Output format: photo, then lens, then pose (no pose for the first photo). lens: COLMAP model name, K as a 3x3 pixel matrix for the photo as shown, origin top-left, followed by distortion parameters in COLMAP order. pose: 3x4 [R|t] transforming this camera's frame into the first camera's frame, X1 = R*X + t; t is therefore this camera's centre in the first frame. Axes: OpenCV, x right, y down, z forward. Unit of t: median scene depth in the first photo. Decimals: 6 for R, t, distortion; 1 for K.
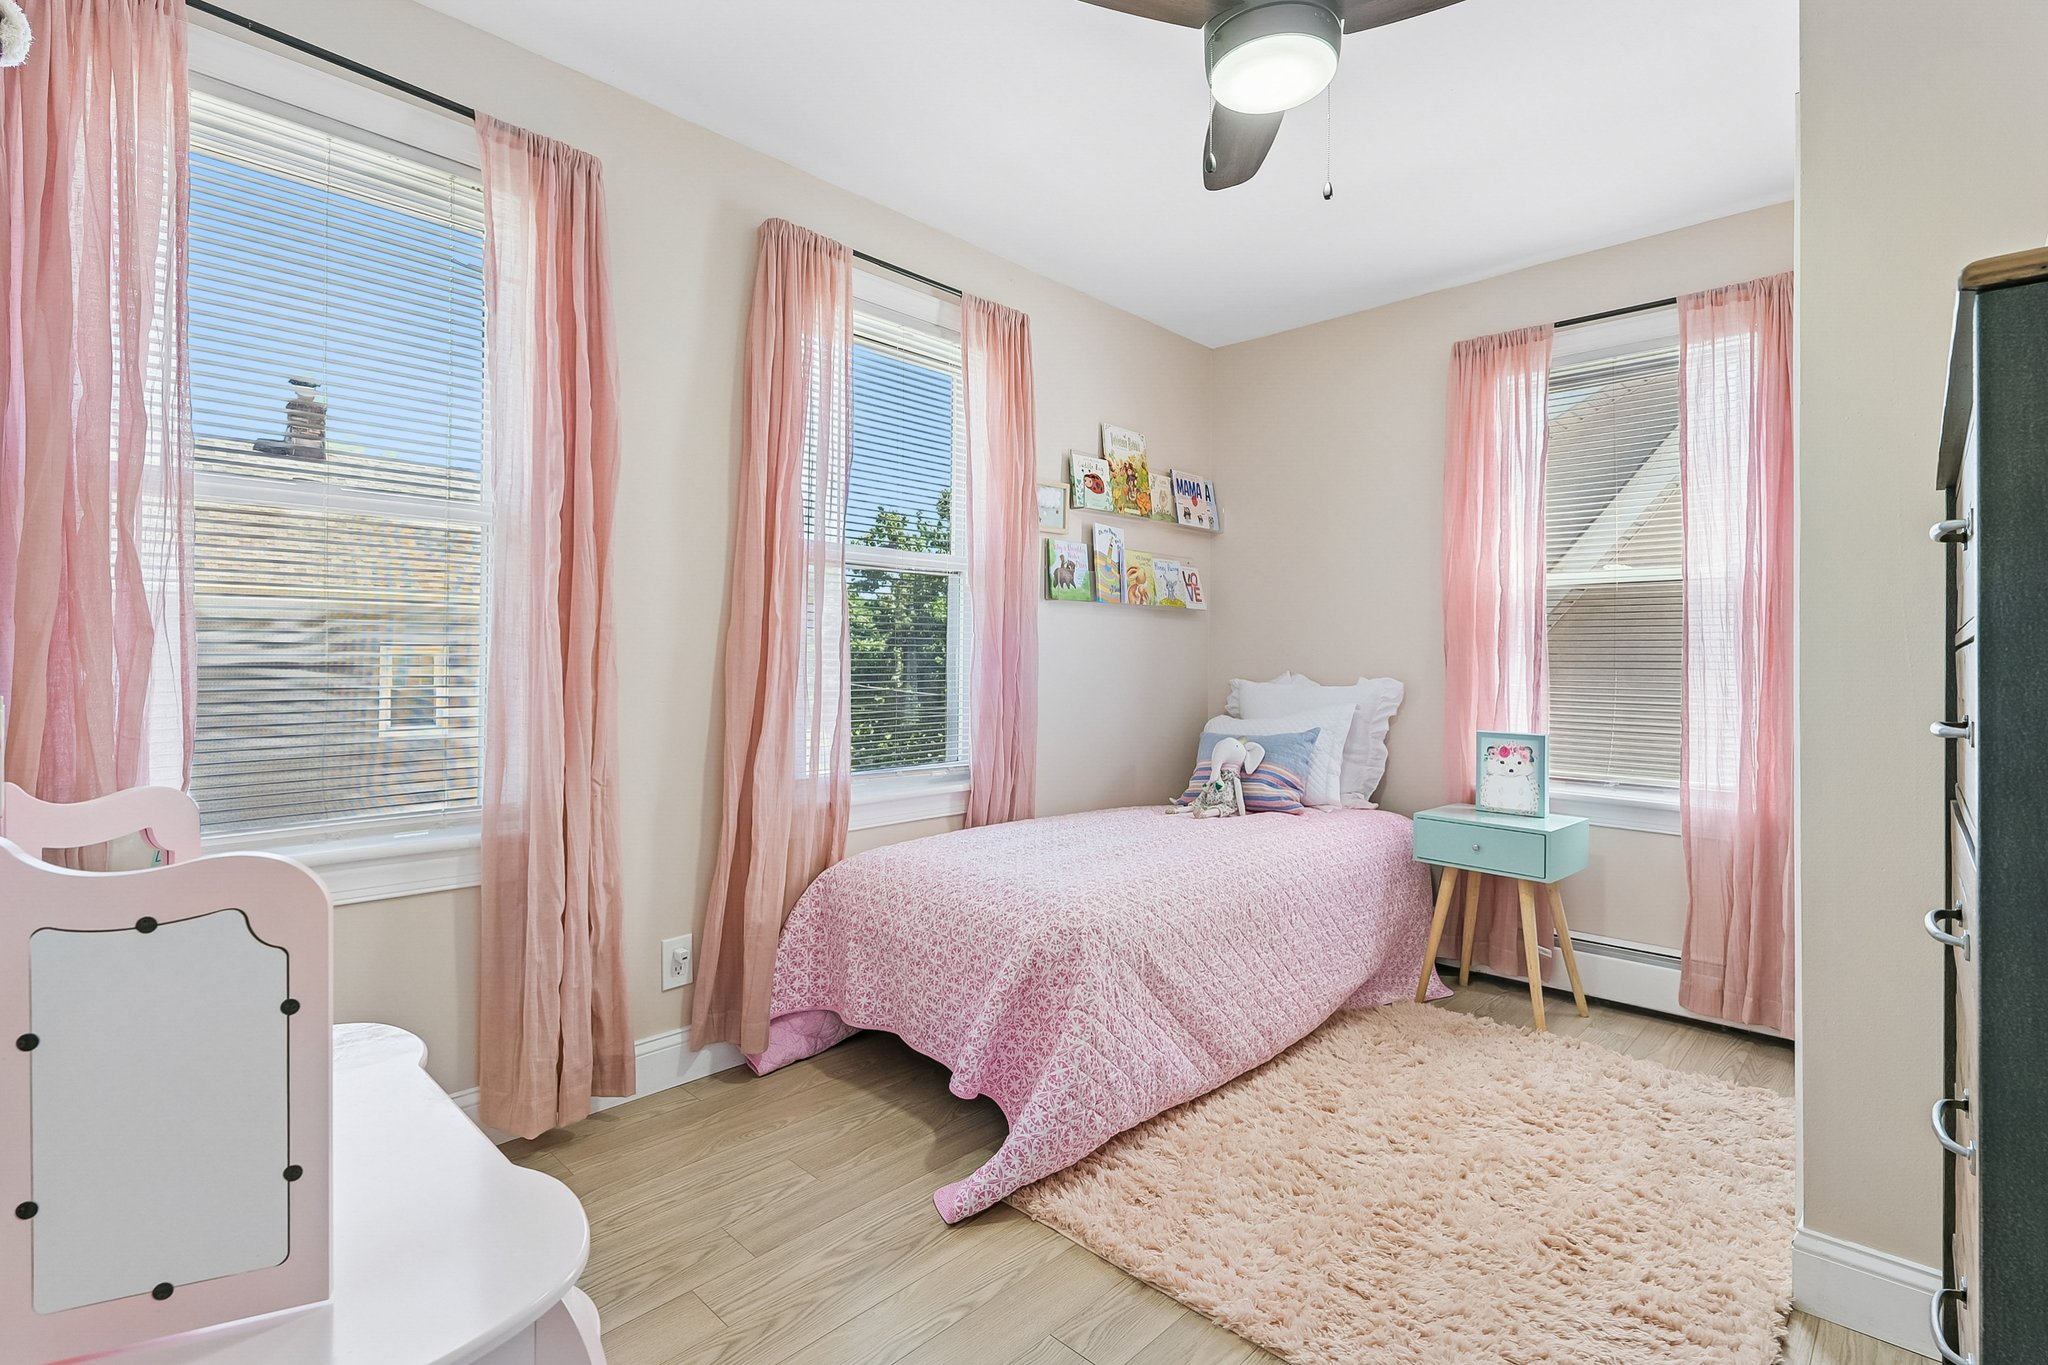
lens RADIAL K [[958.3, 0, 1027.0], [0, 958.3, 648.2], [0, 0, 1]] dist [-0.000143, 0.000127]
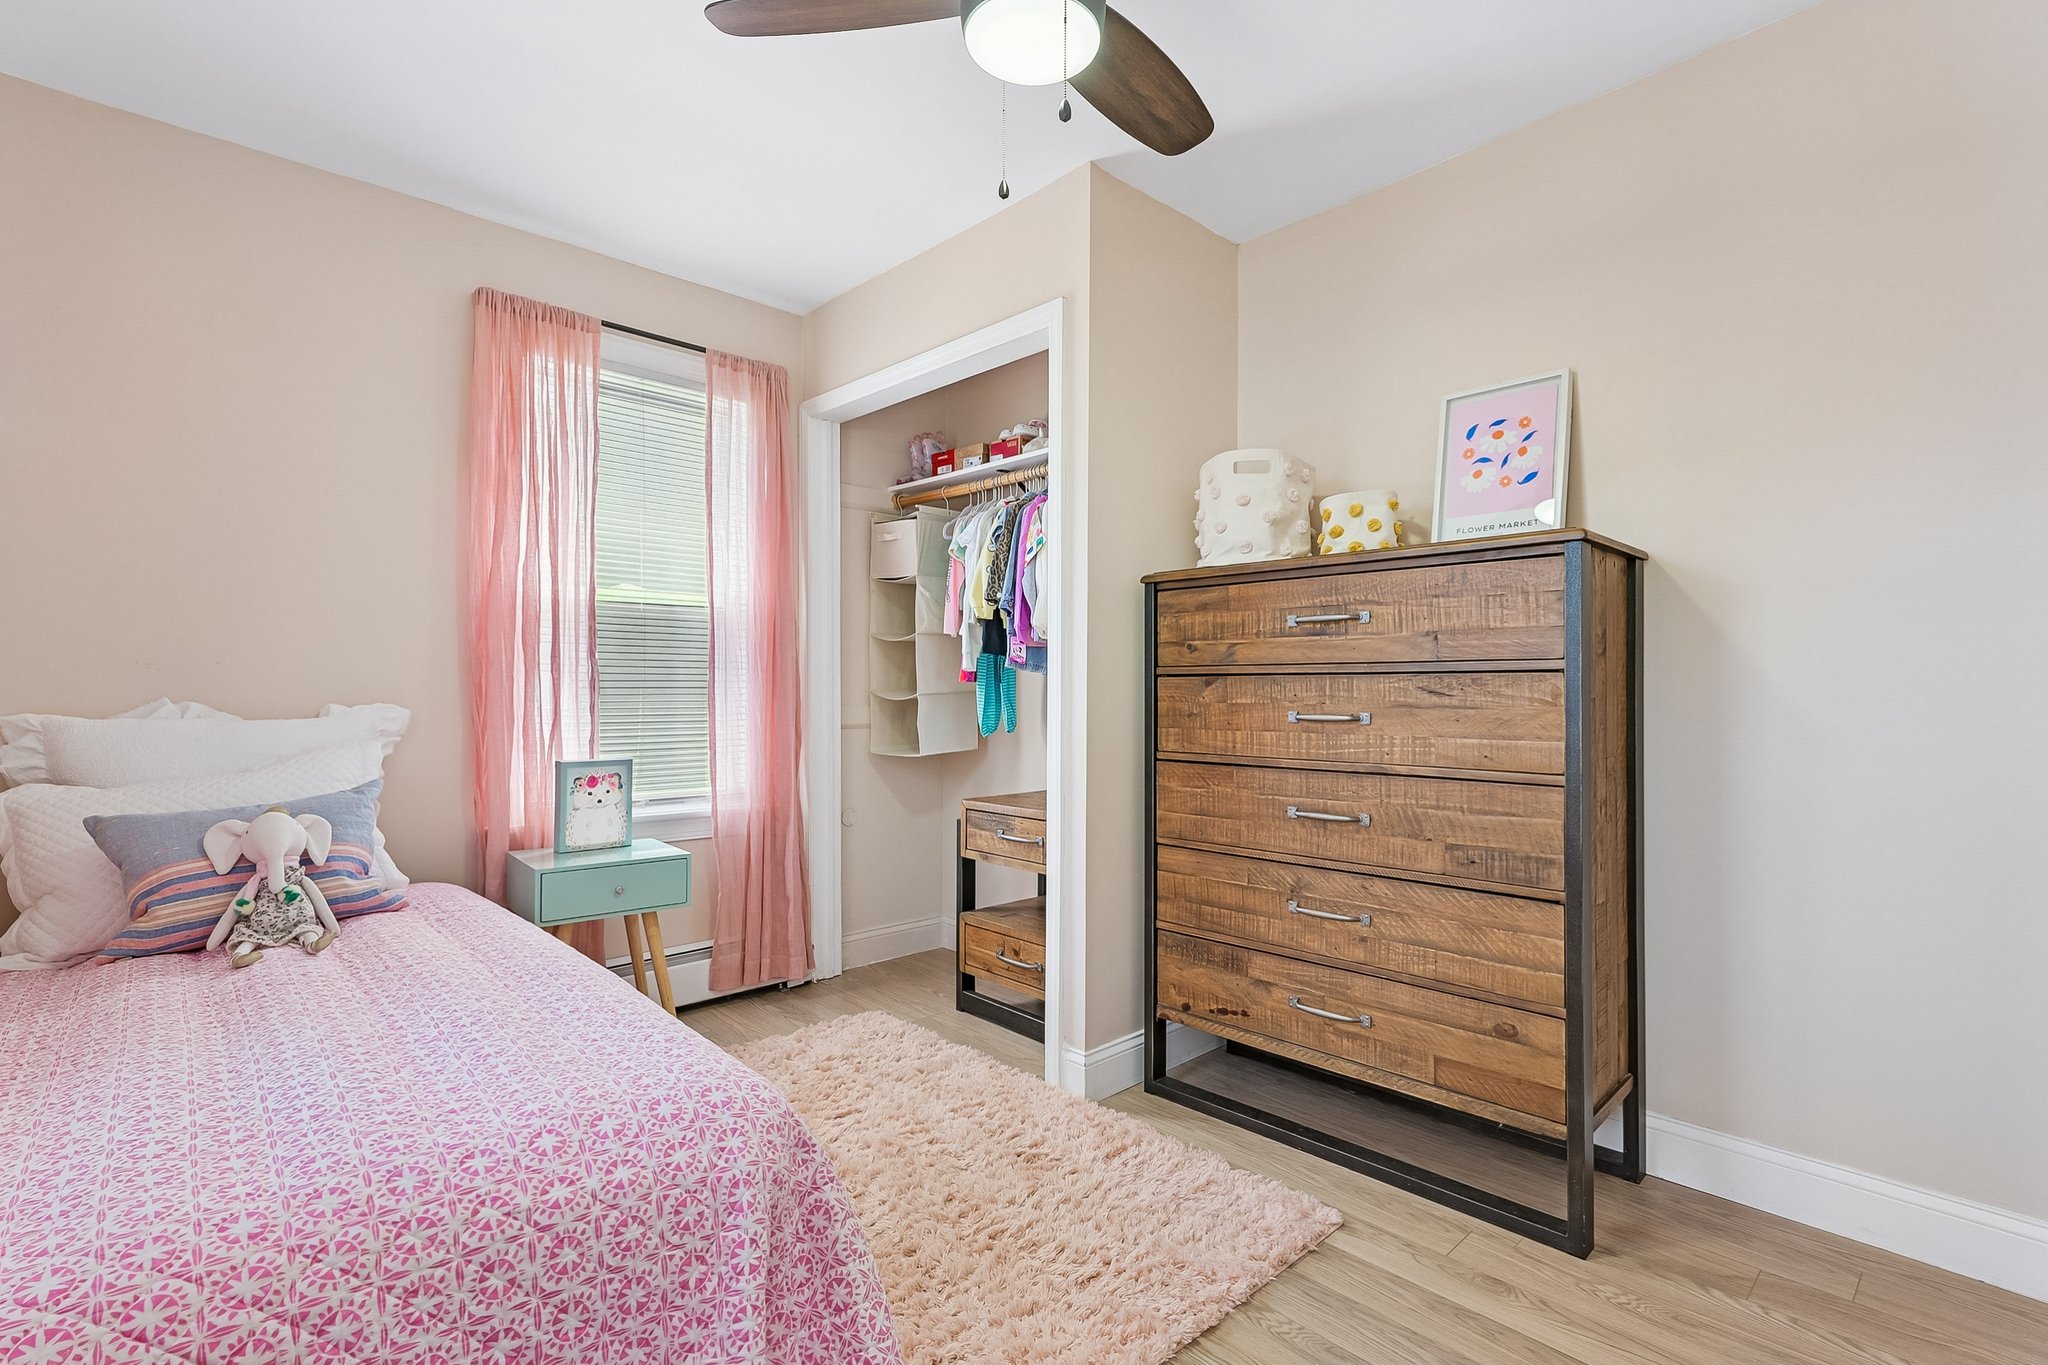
lens RADIAL K [[955.1, 0, 1024.0], [0, 955.1, 682.5], [0, 0, 1]] dist [0.001663, 0.000182]
pose [[0.048088, -0.003366, 0.998837, -0.380810], [-0.011223, 0.999929, 0.003910, 0.007196], [-0.998780, -0.011398, 0.048047, 0.555139]]
